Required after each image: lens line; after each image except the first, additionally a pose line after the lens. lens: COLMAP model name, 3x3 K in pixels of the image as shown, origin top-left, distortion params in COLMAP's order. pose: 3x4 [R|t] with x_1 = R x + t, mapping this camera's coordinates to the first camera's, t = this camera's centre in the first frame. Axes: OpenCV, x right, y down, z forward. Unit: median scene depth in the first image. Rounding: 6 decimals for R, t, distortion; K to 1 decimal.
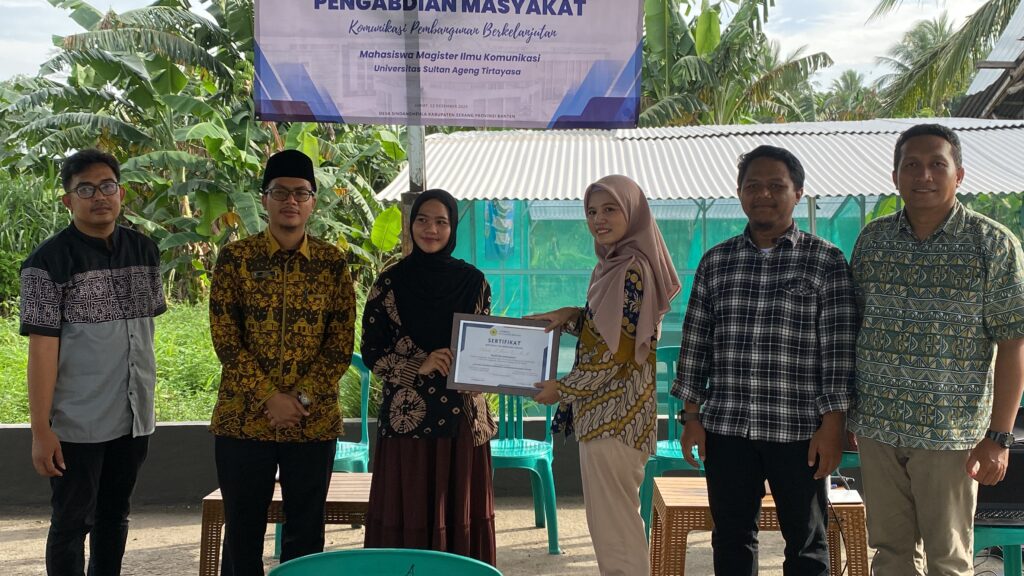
lens RADIAL K [[1192.4, 0, 515.6], [0, 1192.4, 287.2], [0, 0, 1]] dist [0.057498, 0.000000]
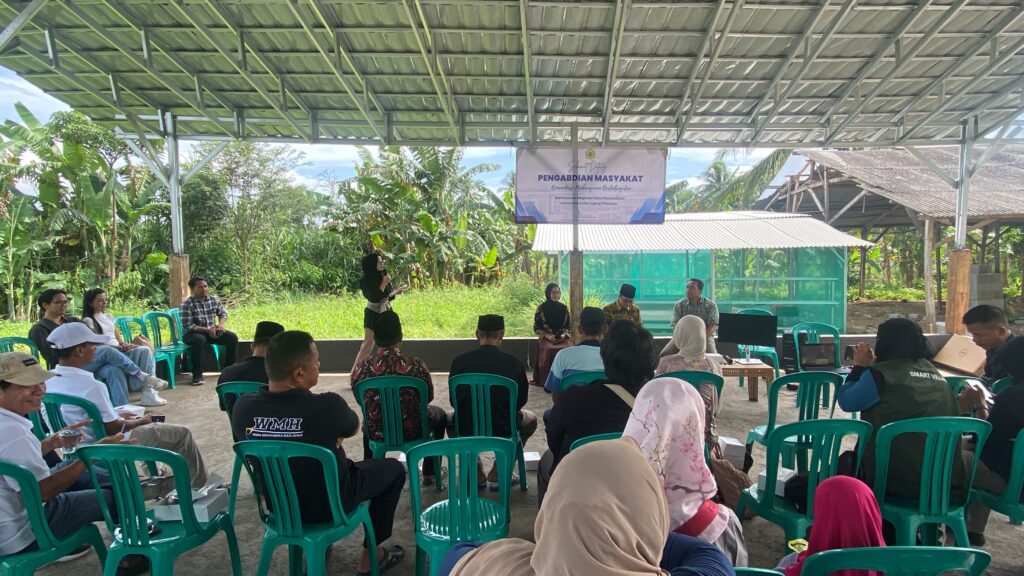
lens RADIAL K [[546.5, 0, 498.0], [0, 546.5, 294.8], [0, 0, 1]] dist [0.006624, -0.010414]
pose [[0.998668, 0.001876, -0.051562, -0.103917], [-0.000591, 0.999689, 0.024920, -0.007518], [0.051593, -0.024857, 0.998359, -0.105232]]
